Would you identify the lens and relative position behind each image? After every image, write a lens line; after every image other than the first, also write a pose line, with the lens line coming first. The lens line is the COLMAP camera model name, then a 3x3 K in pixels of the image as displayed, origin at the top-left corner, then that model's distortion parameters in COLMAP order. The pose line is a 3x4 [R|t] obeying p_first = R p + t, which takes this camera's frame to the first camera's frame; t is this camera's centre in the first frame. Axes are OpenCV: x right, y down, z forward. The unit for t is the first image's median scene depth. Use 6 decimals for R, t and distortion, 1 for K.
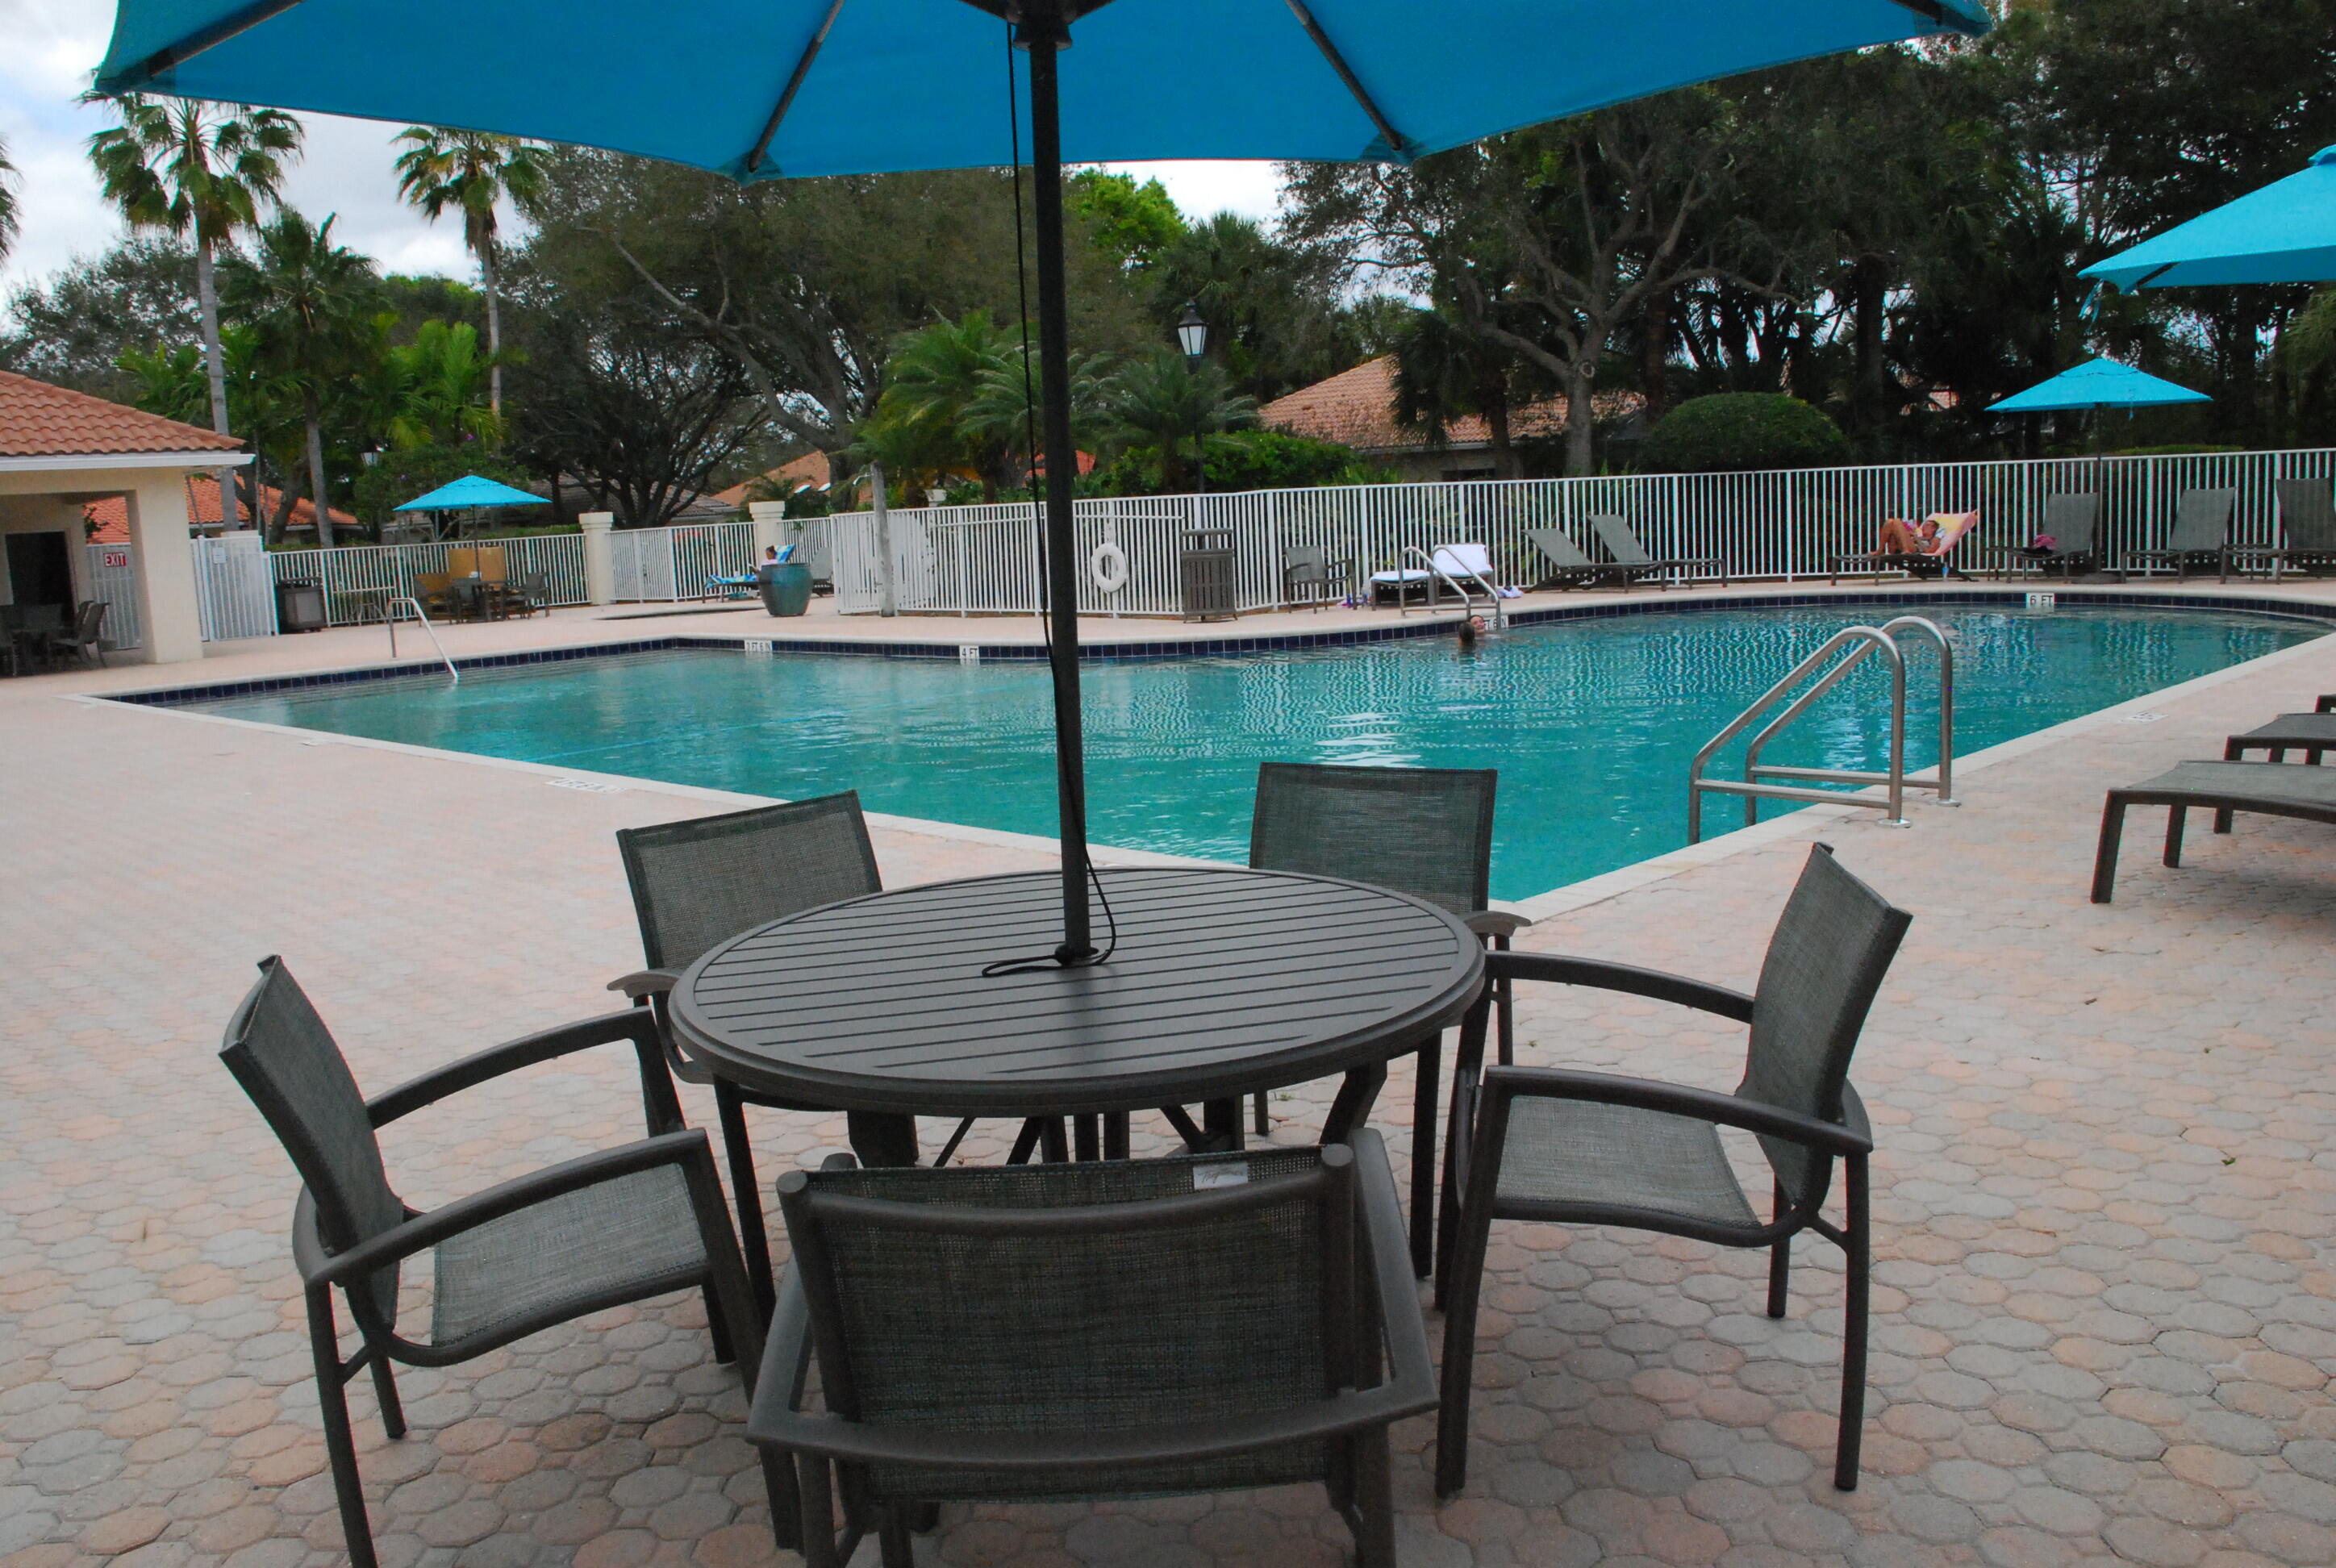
lens RADIAL K [[1821.5, 0, 1180.4], [0, 1821.5, 784.5], [0, 0, 1]] dist [-0.154225, 0.113300]
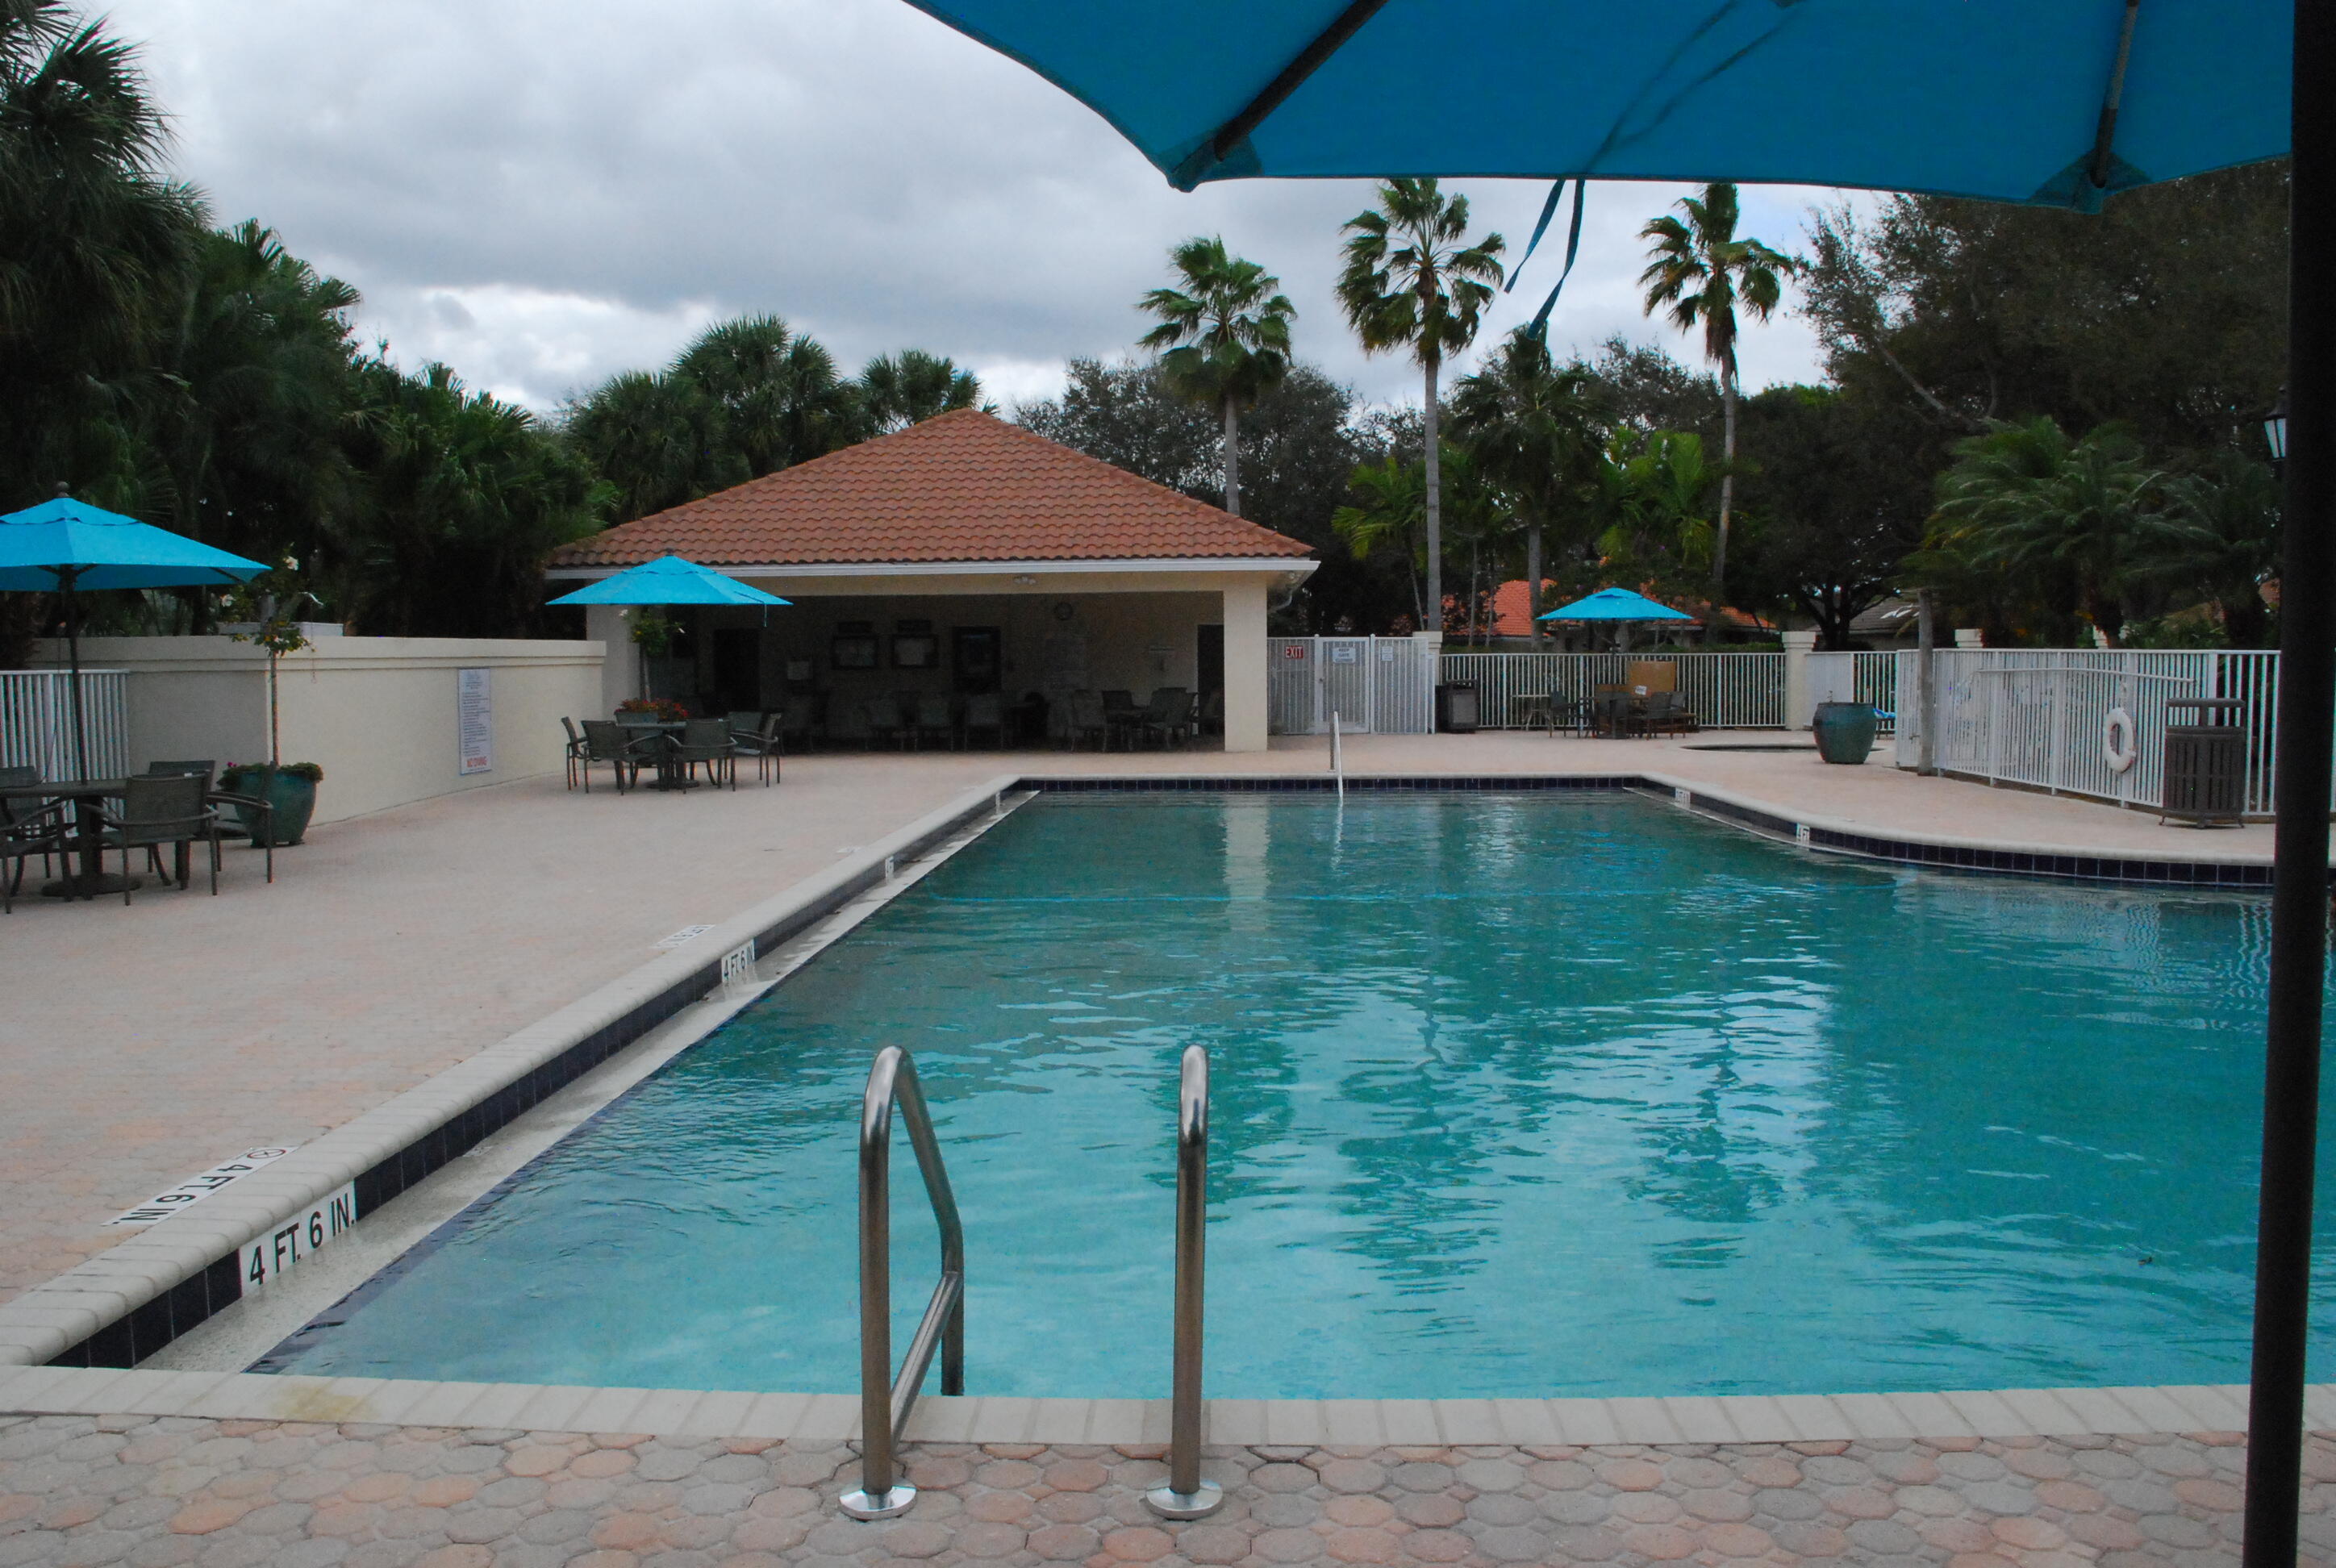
lens RADIAL K [[1821.5, 0, 1180.4], [0, 1821.5, 784.5], [0, 0, 1]] dist [-0.154225, 0.113300]
pose [[0.700973, 0.093279, -0.707062, 0.139034], [-0.134922, 0.990852, -0.003042, -0.031114], [0.700310, 0.097530, 0.707145, 0.141513]]
